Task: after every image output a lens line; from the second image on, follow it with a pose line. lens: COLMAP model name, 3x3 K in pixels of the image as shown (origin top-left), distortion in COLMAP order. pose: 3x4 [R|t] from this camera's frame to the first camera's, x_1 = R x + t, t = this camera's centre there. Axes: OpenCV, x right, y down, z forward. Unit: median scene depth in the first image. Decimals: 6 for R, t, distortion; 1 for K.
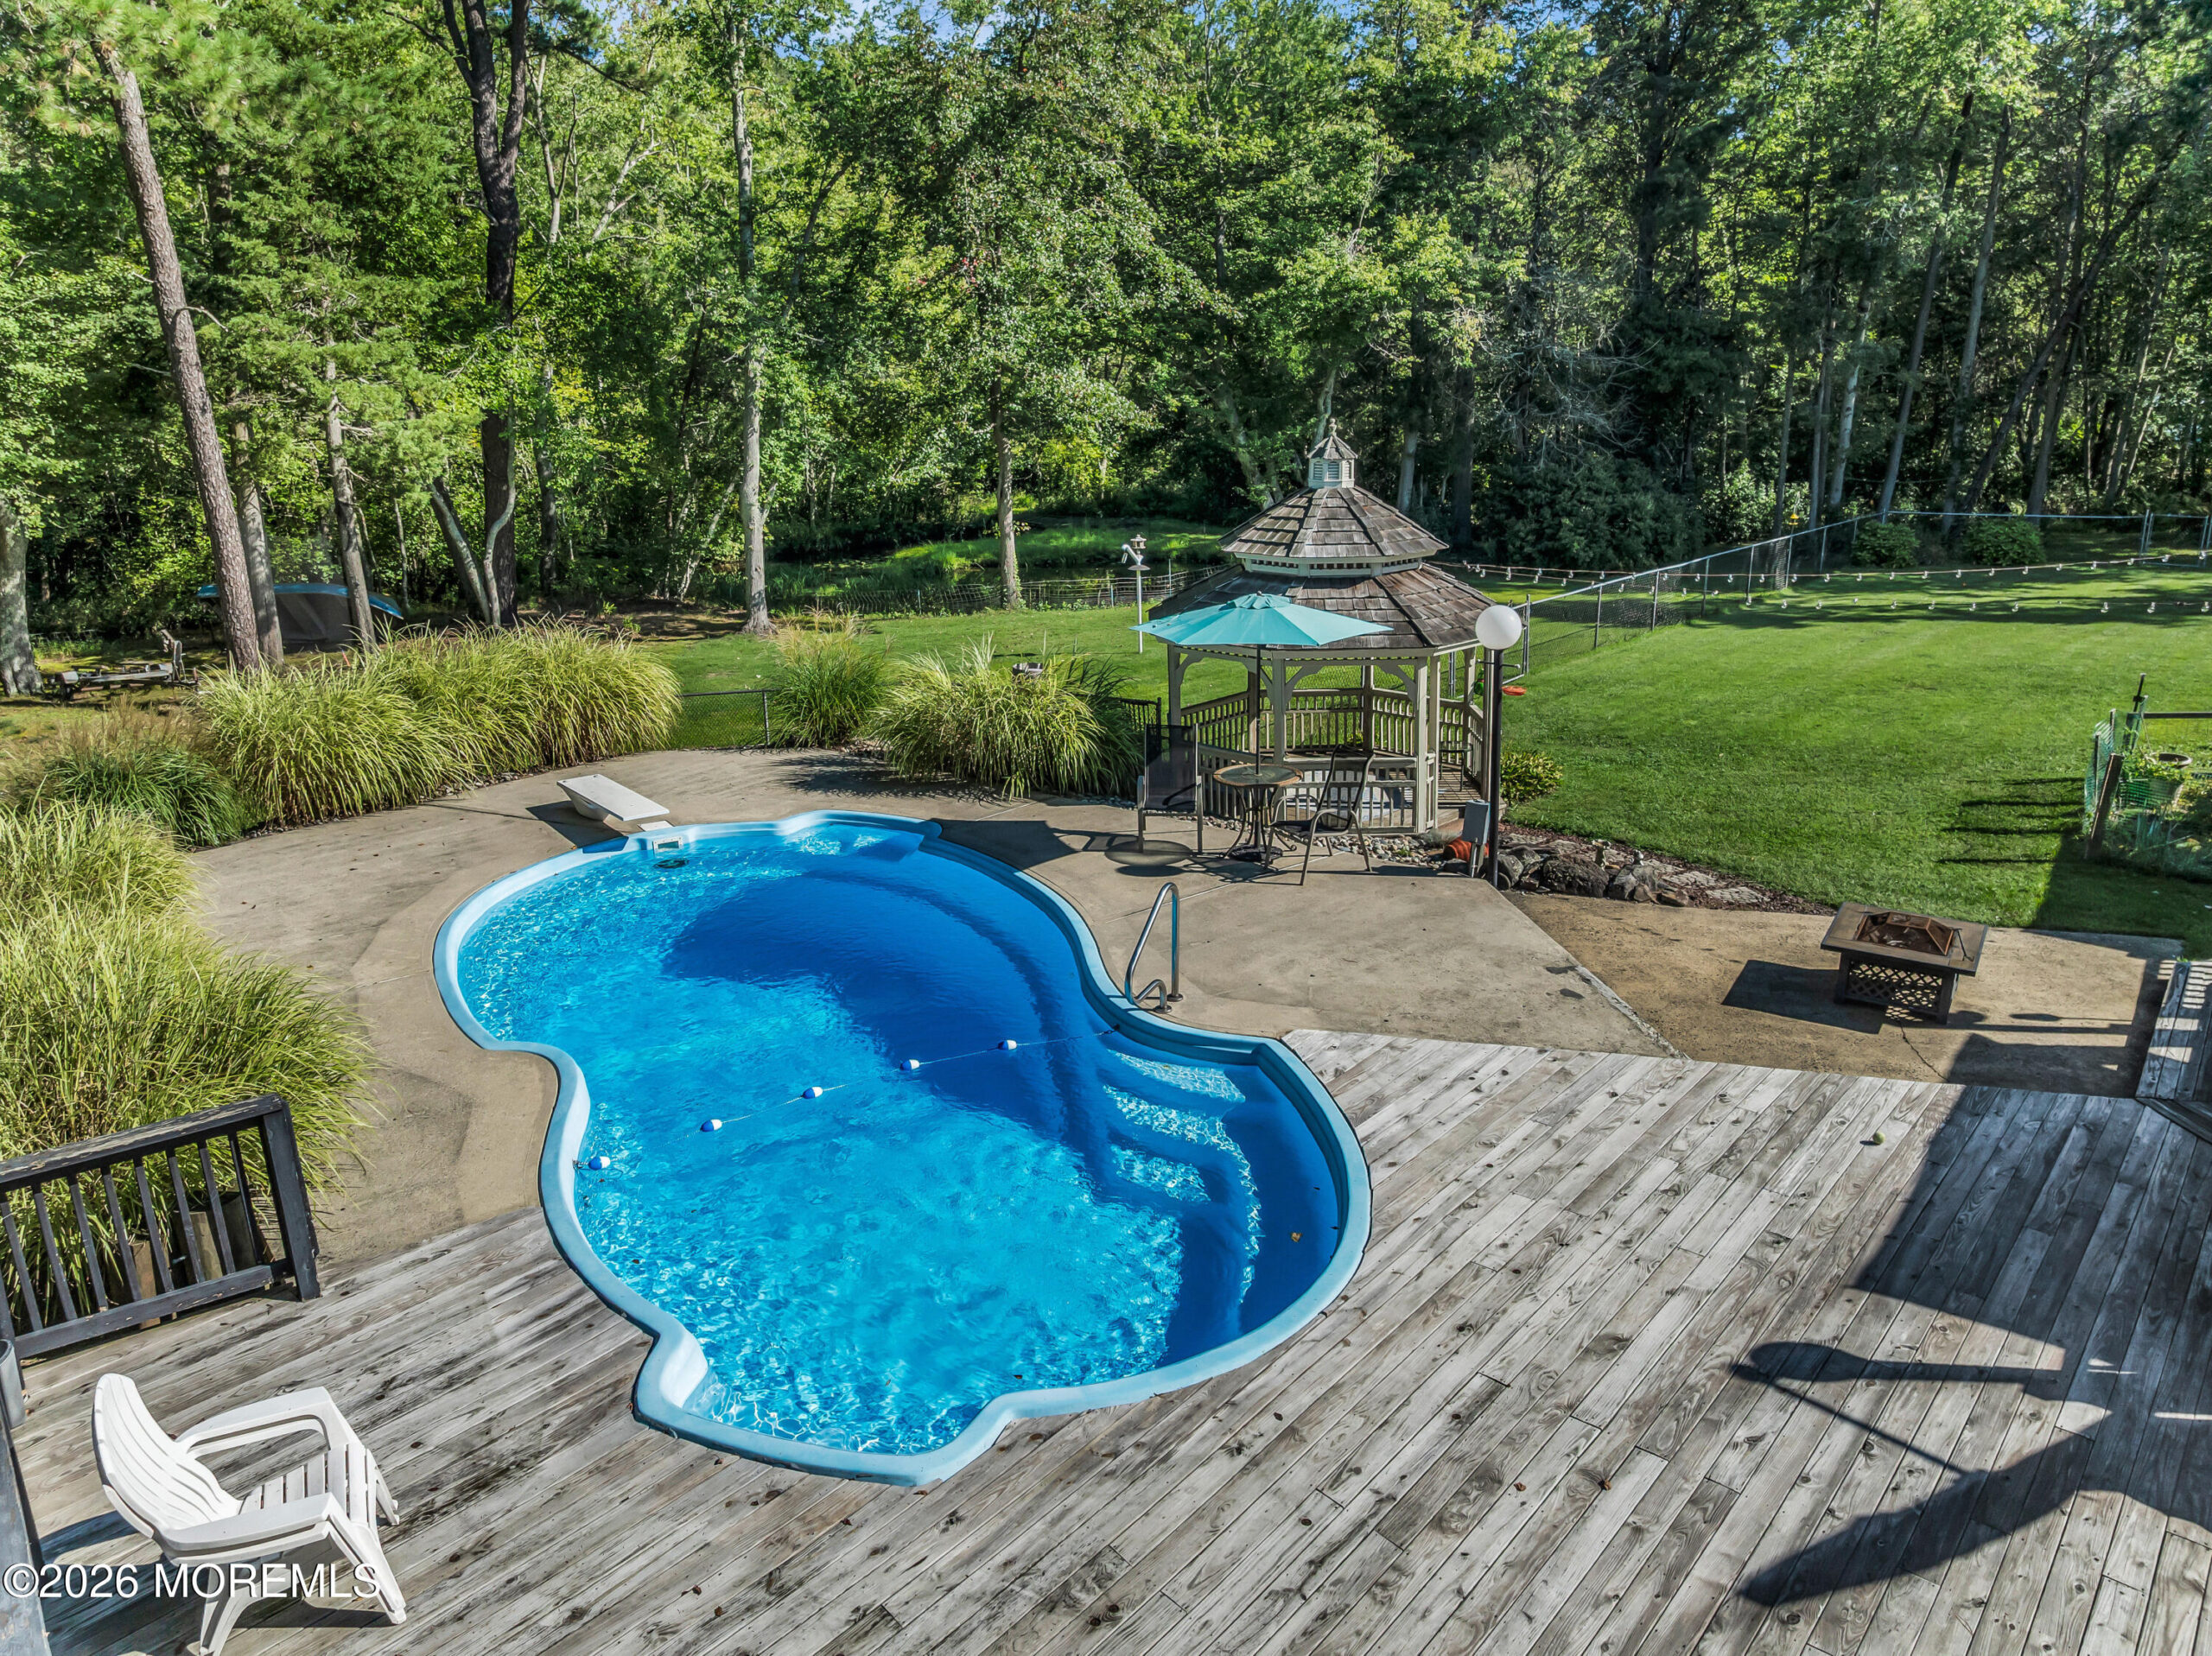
lens RADIAL K [[1564.9, 0, 1106.0], [0, 1564.9, 828.0], [0, 0, 1]] dist [-0.033671, -0.002832]
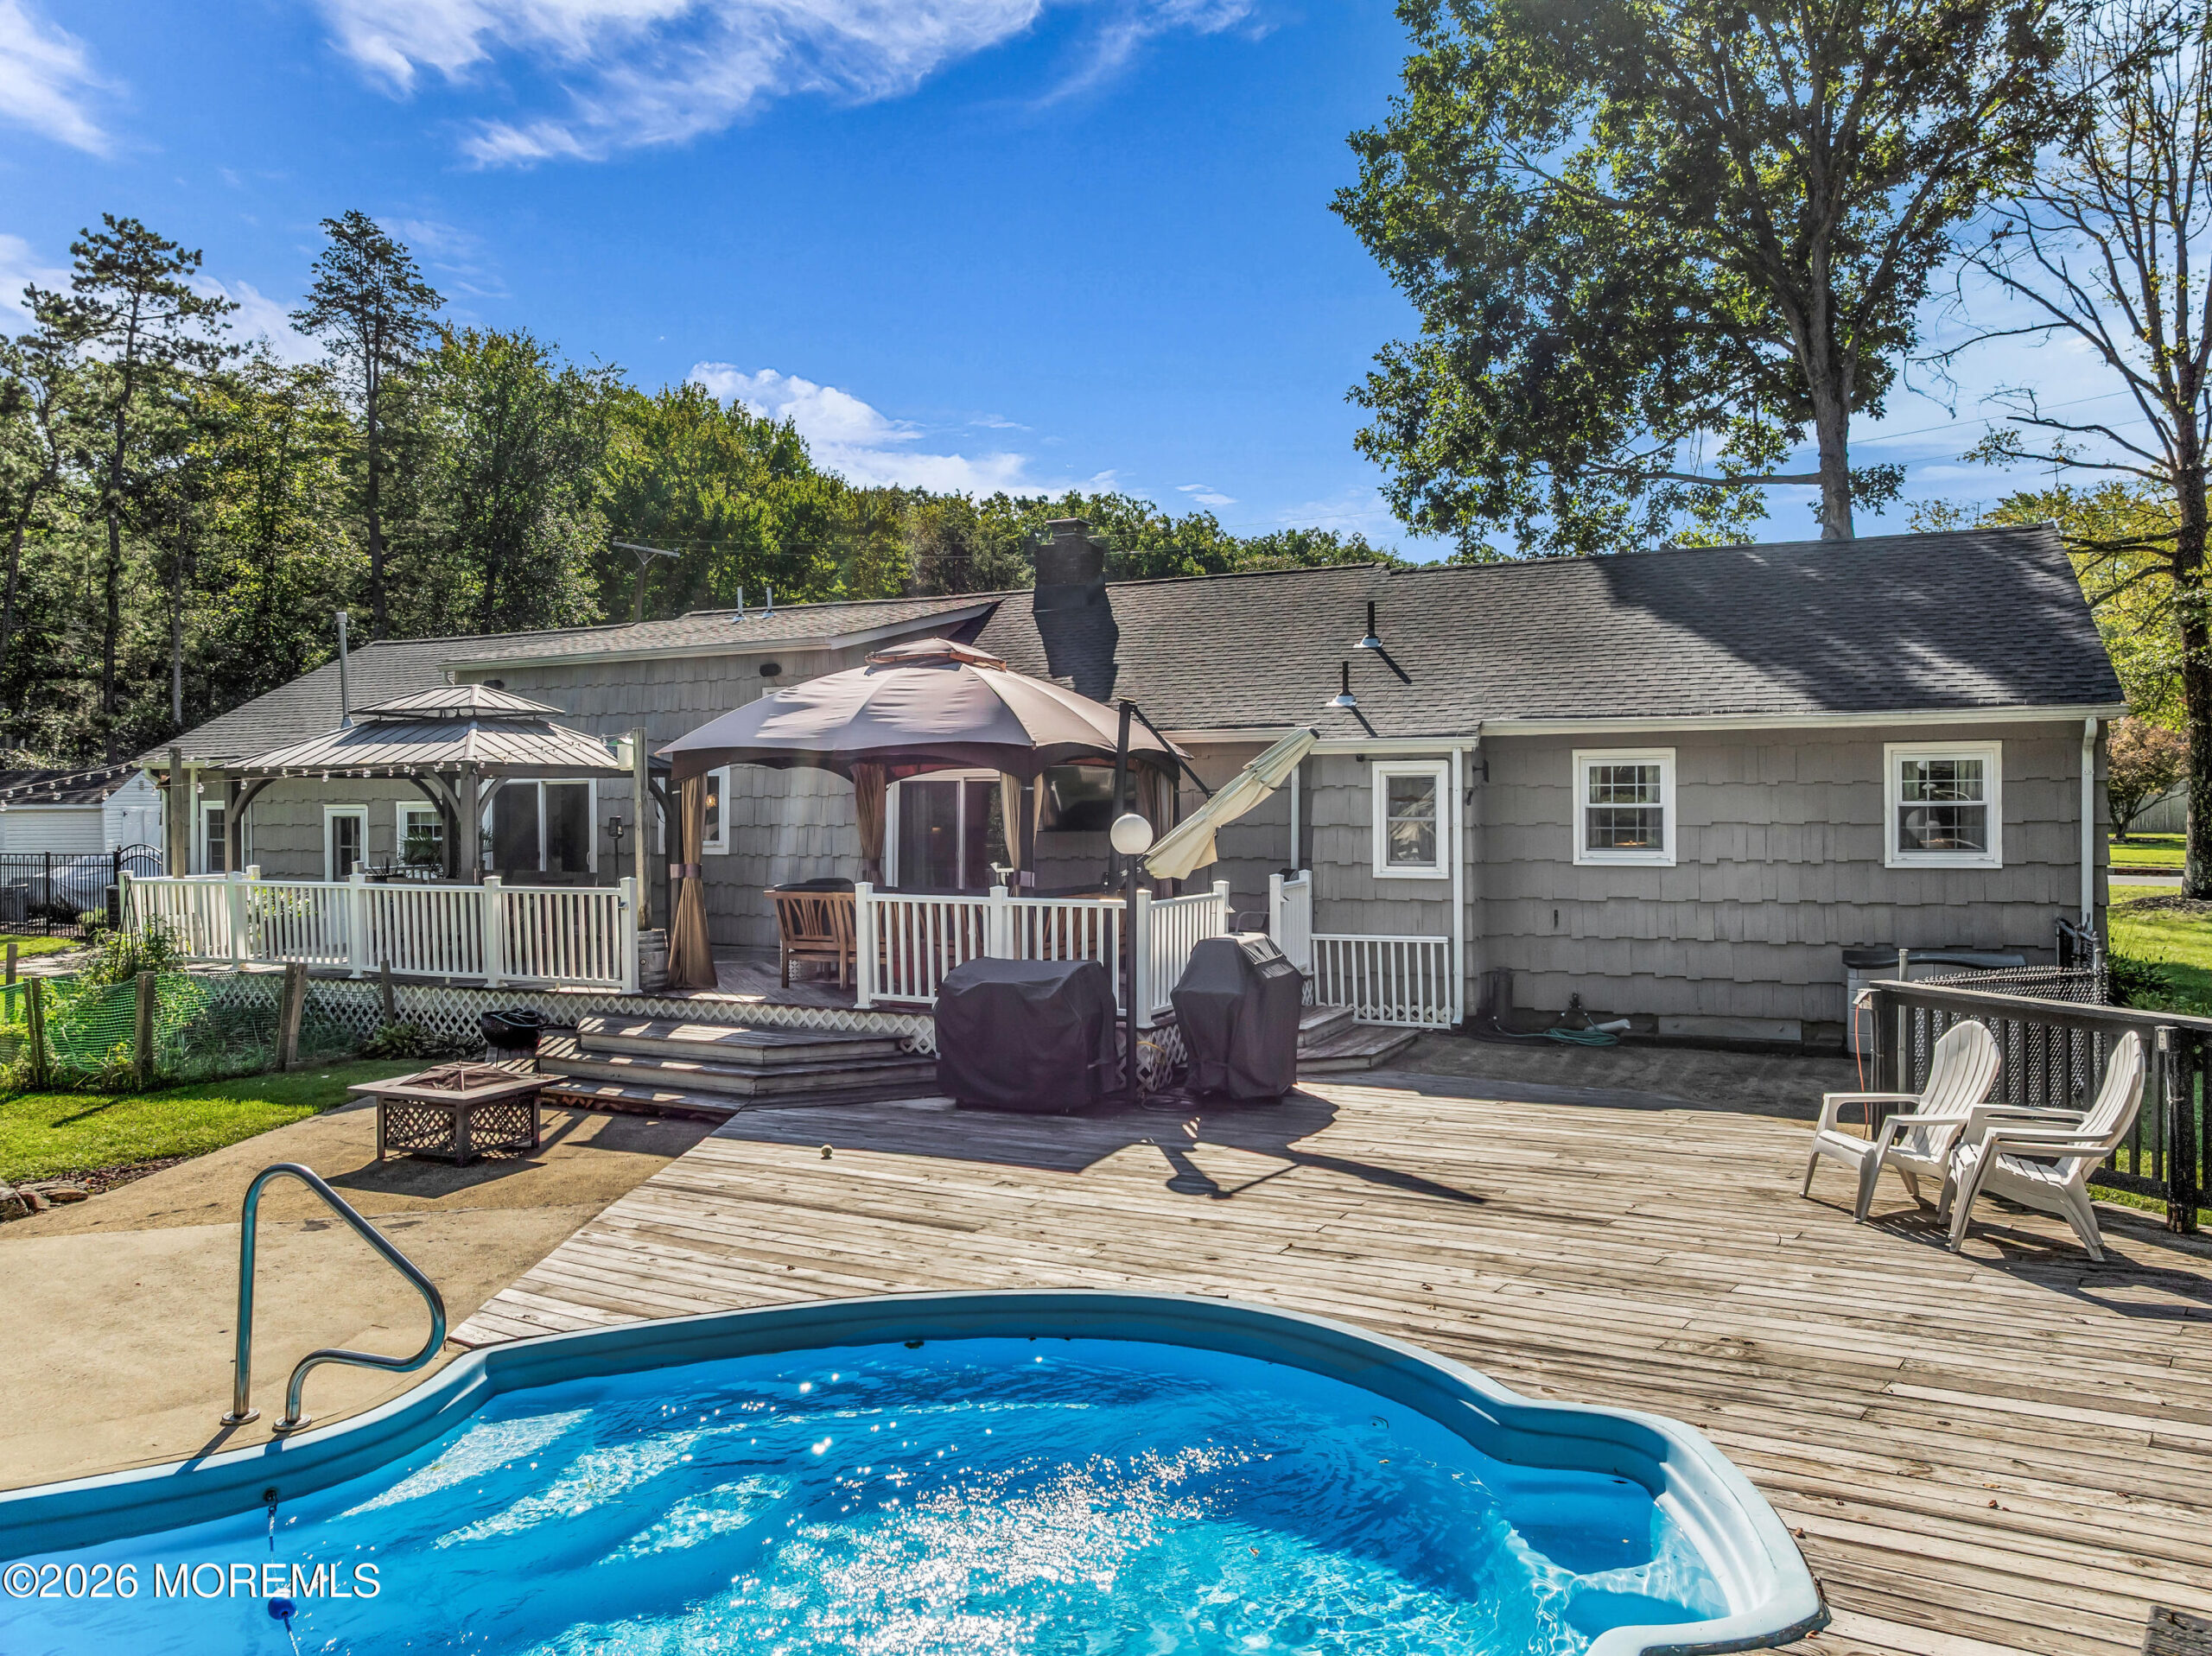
lens RADIAL K [[1564.9, 0, 1106.0], [0, 1564.9, 828.0], [0, 0, 1]] dist [-0.033671, -0.002832]
pose [[-0.209714, 0.001080, 0.977762, -0.224986], [0.292163, 0.954382, 0.061610, -0.009543], [-0.933092, 0.298586, -0.200463, 0.354649]]
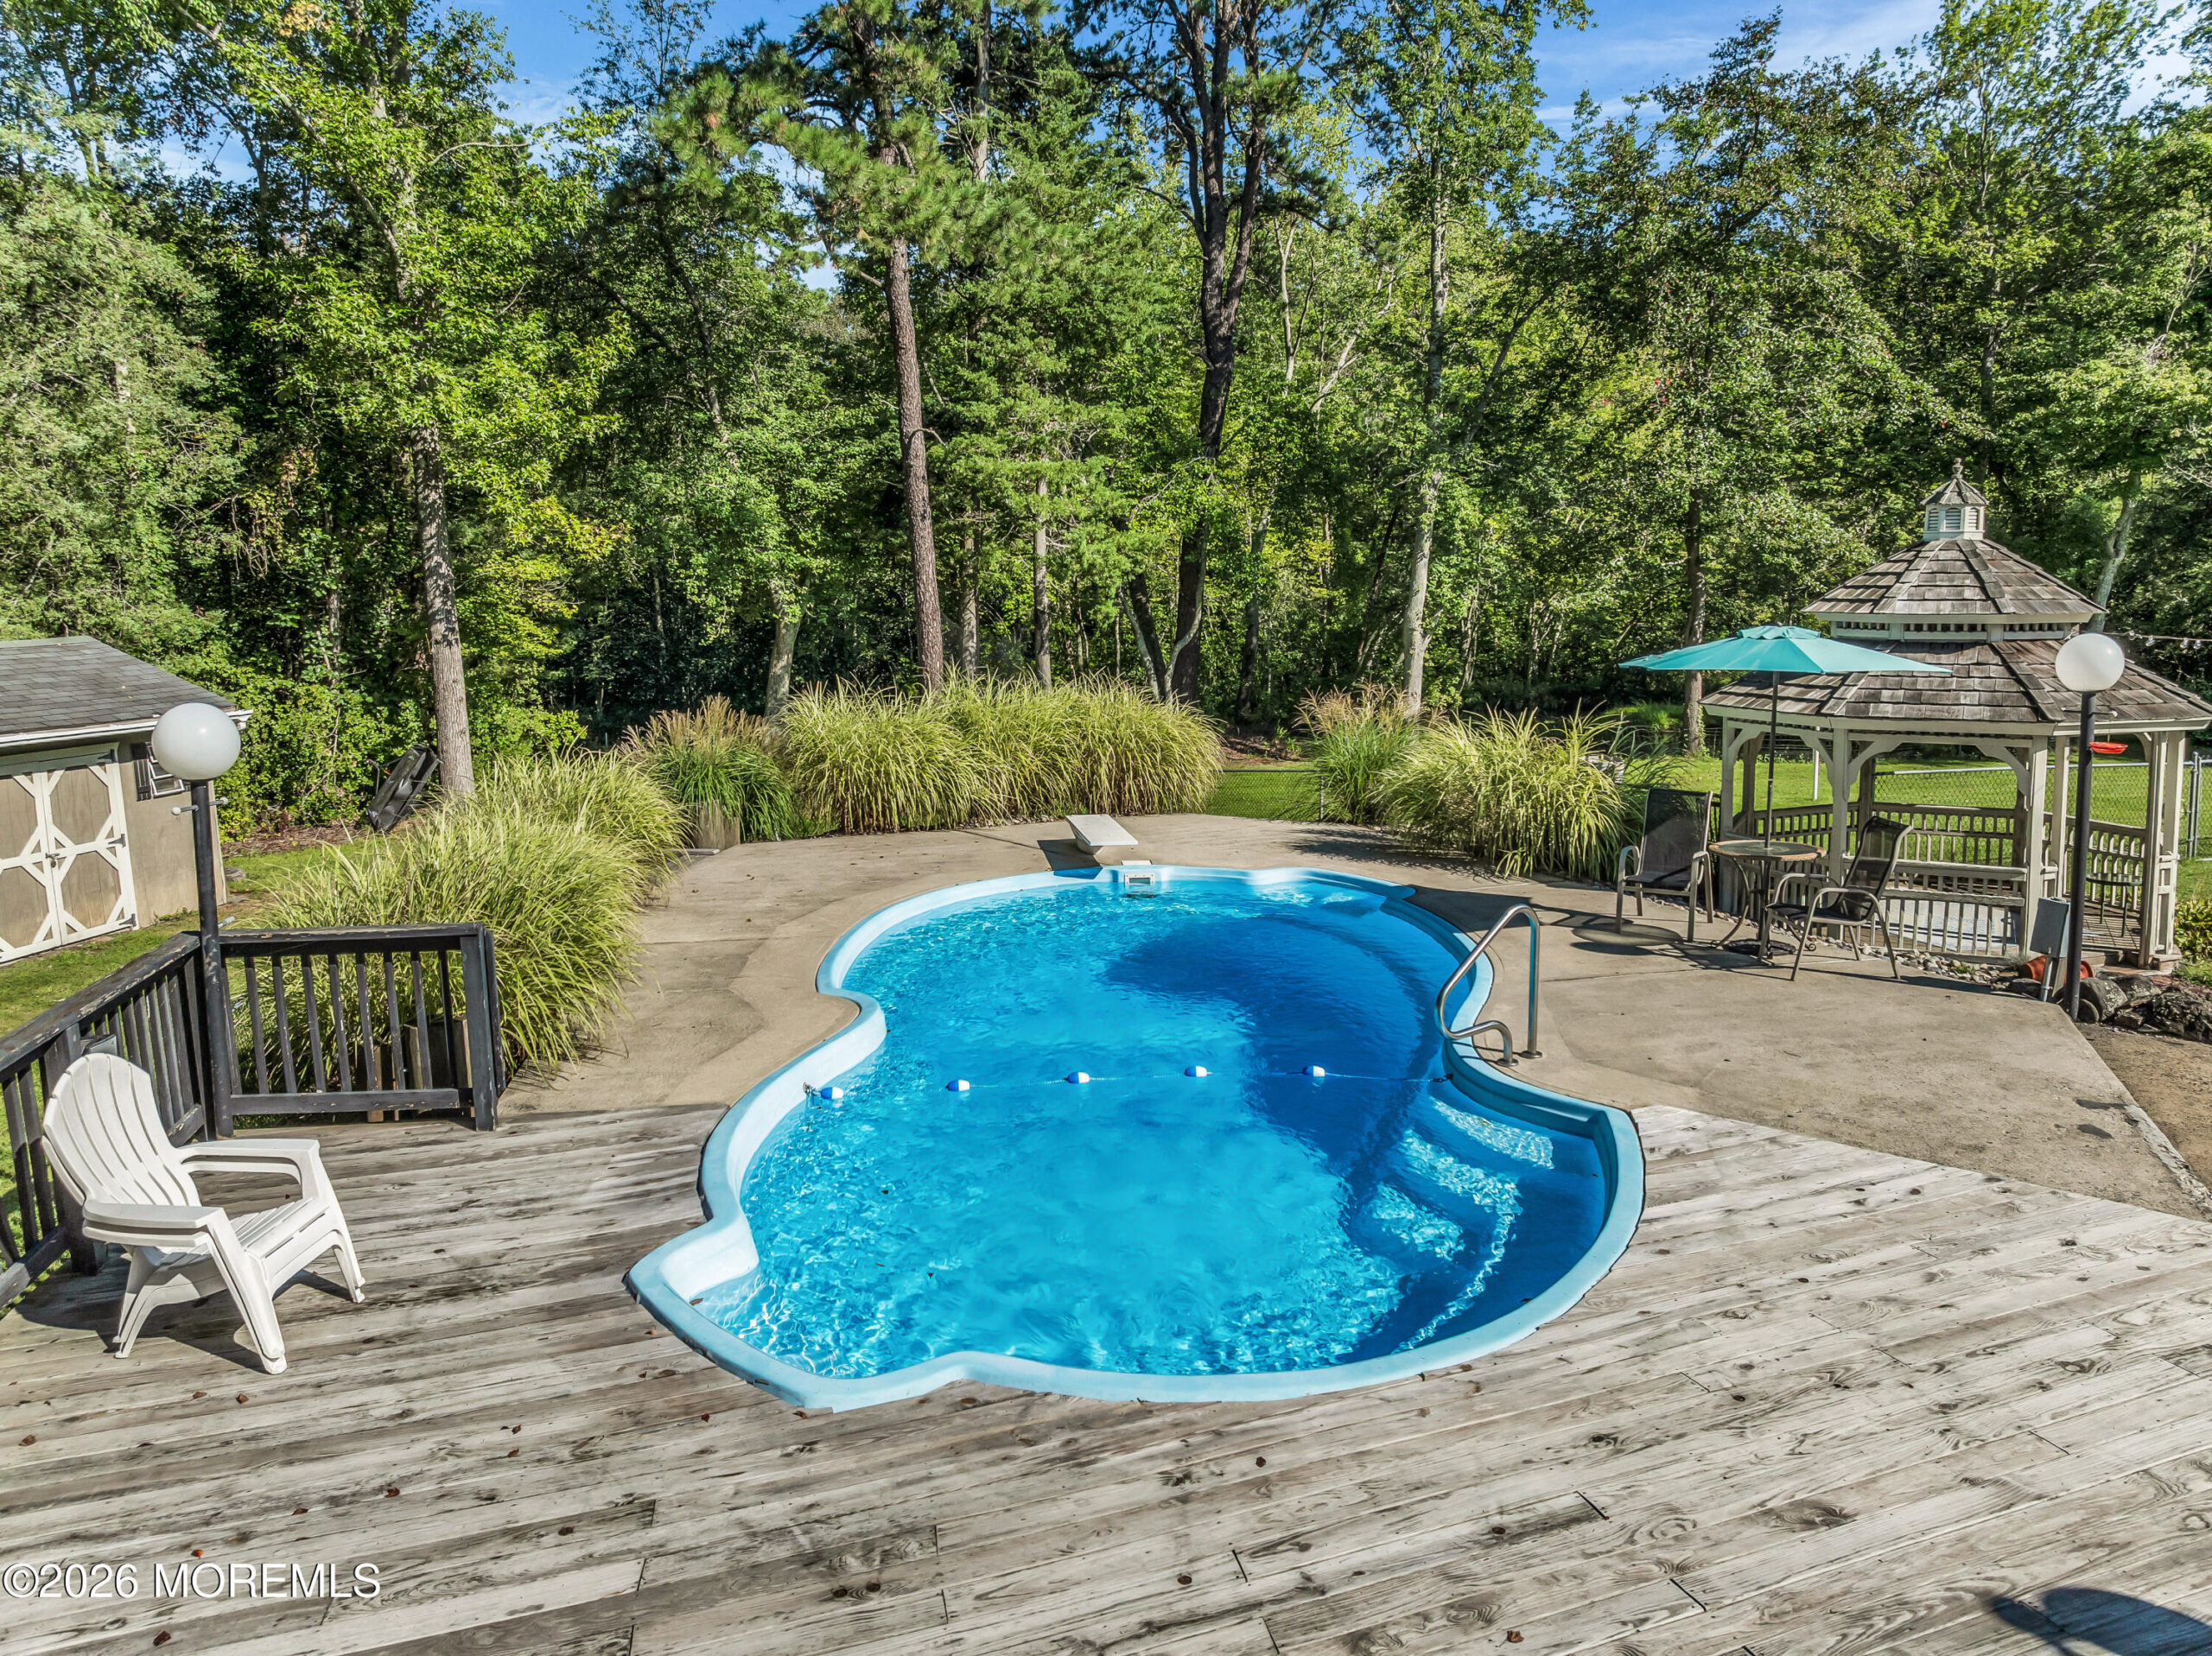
lens RADIAL K [[1560.5, 0, 1108.5], [0, 1560.5, 839.7], [0, 0, 1]] dist [-0.043327, 0.011080]
pose [[0.879091, 0.083669, -0.469253, 0.100817], [-0.138284, 0.986901, -0.083092, 0.043628], [0.456154, 0.137935, 0.879146, 0.077753]]
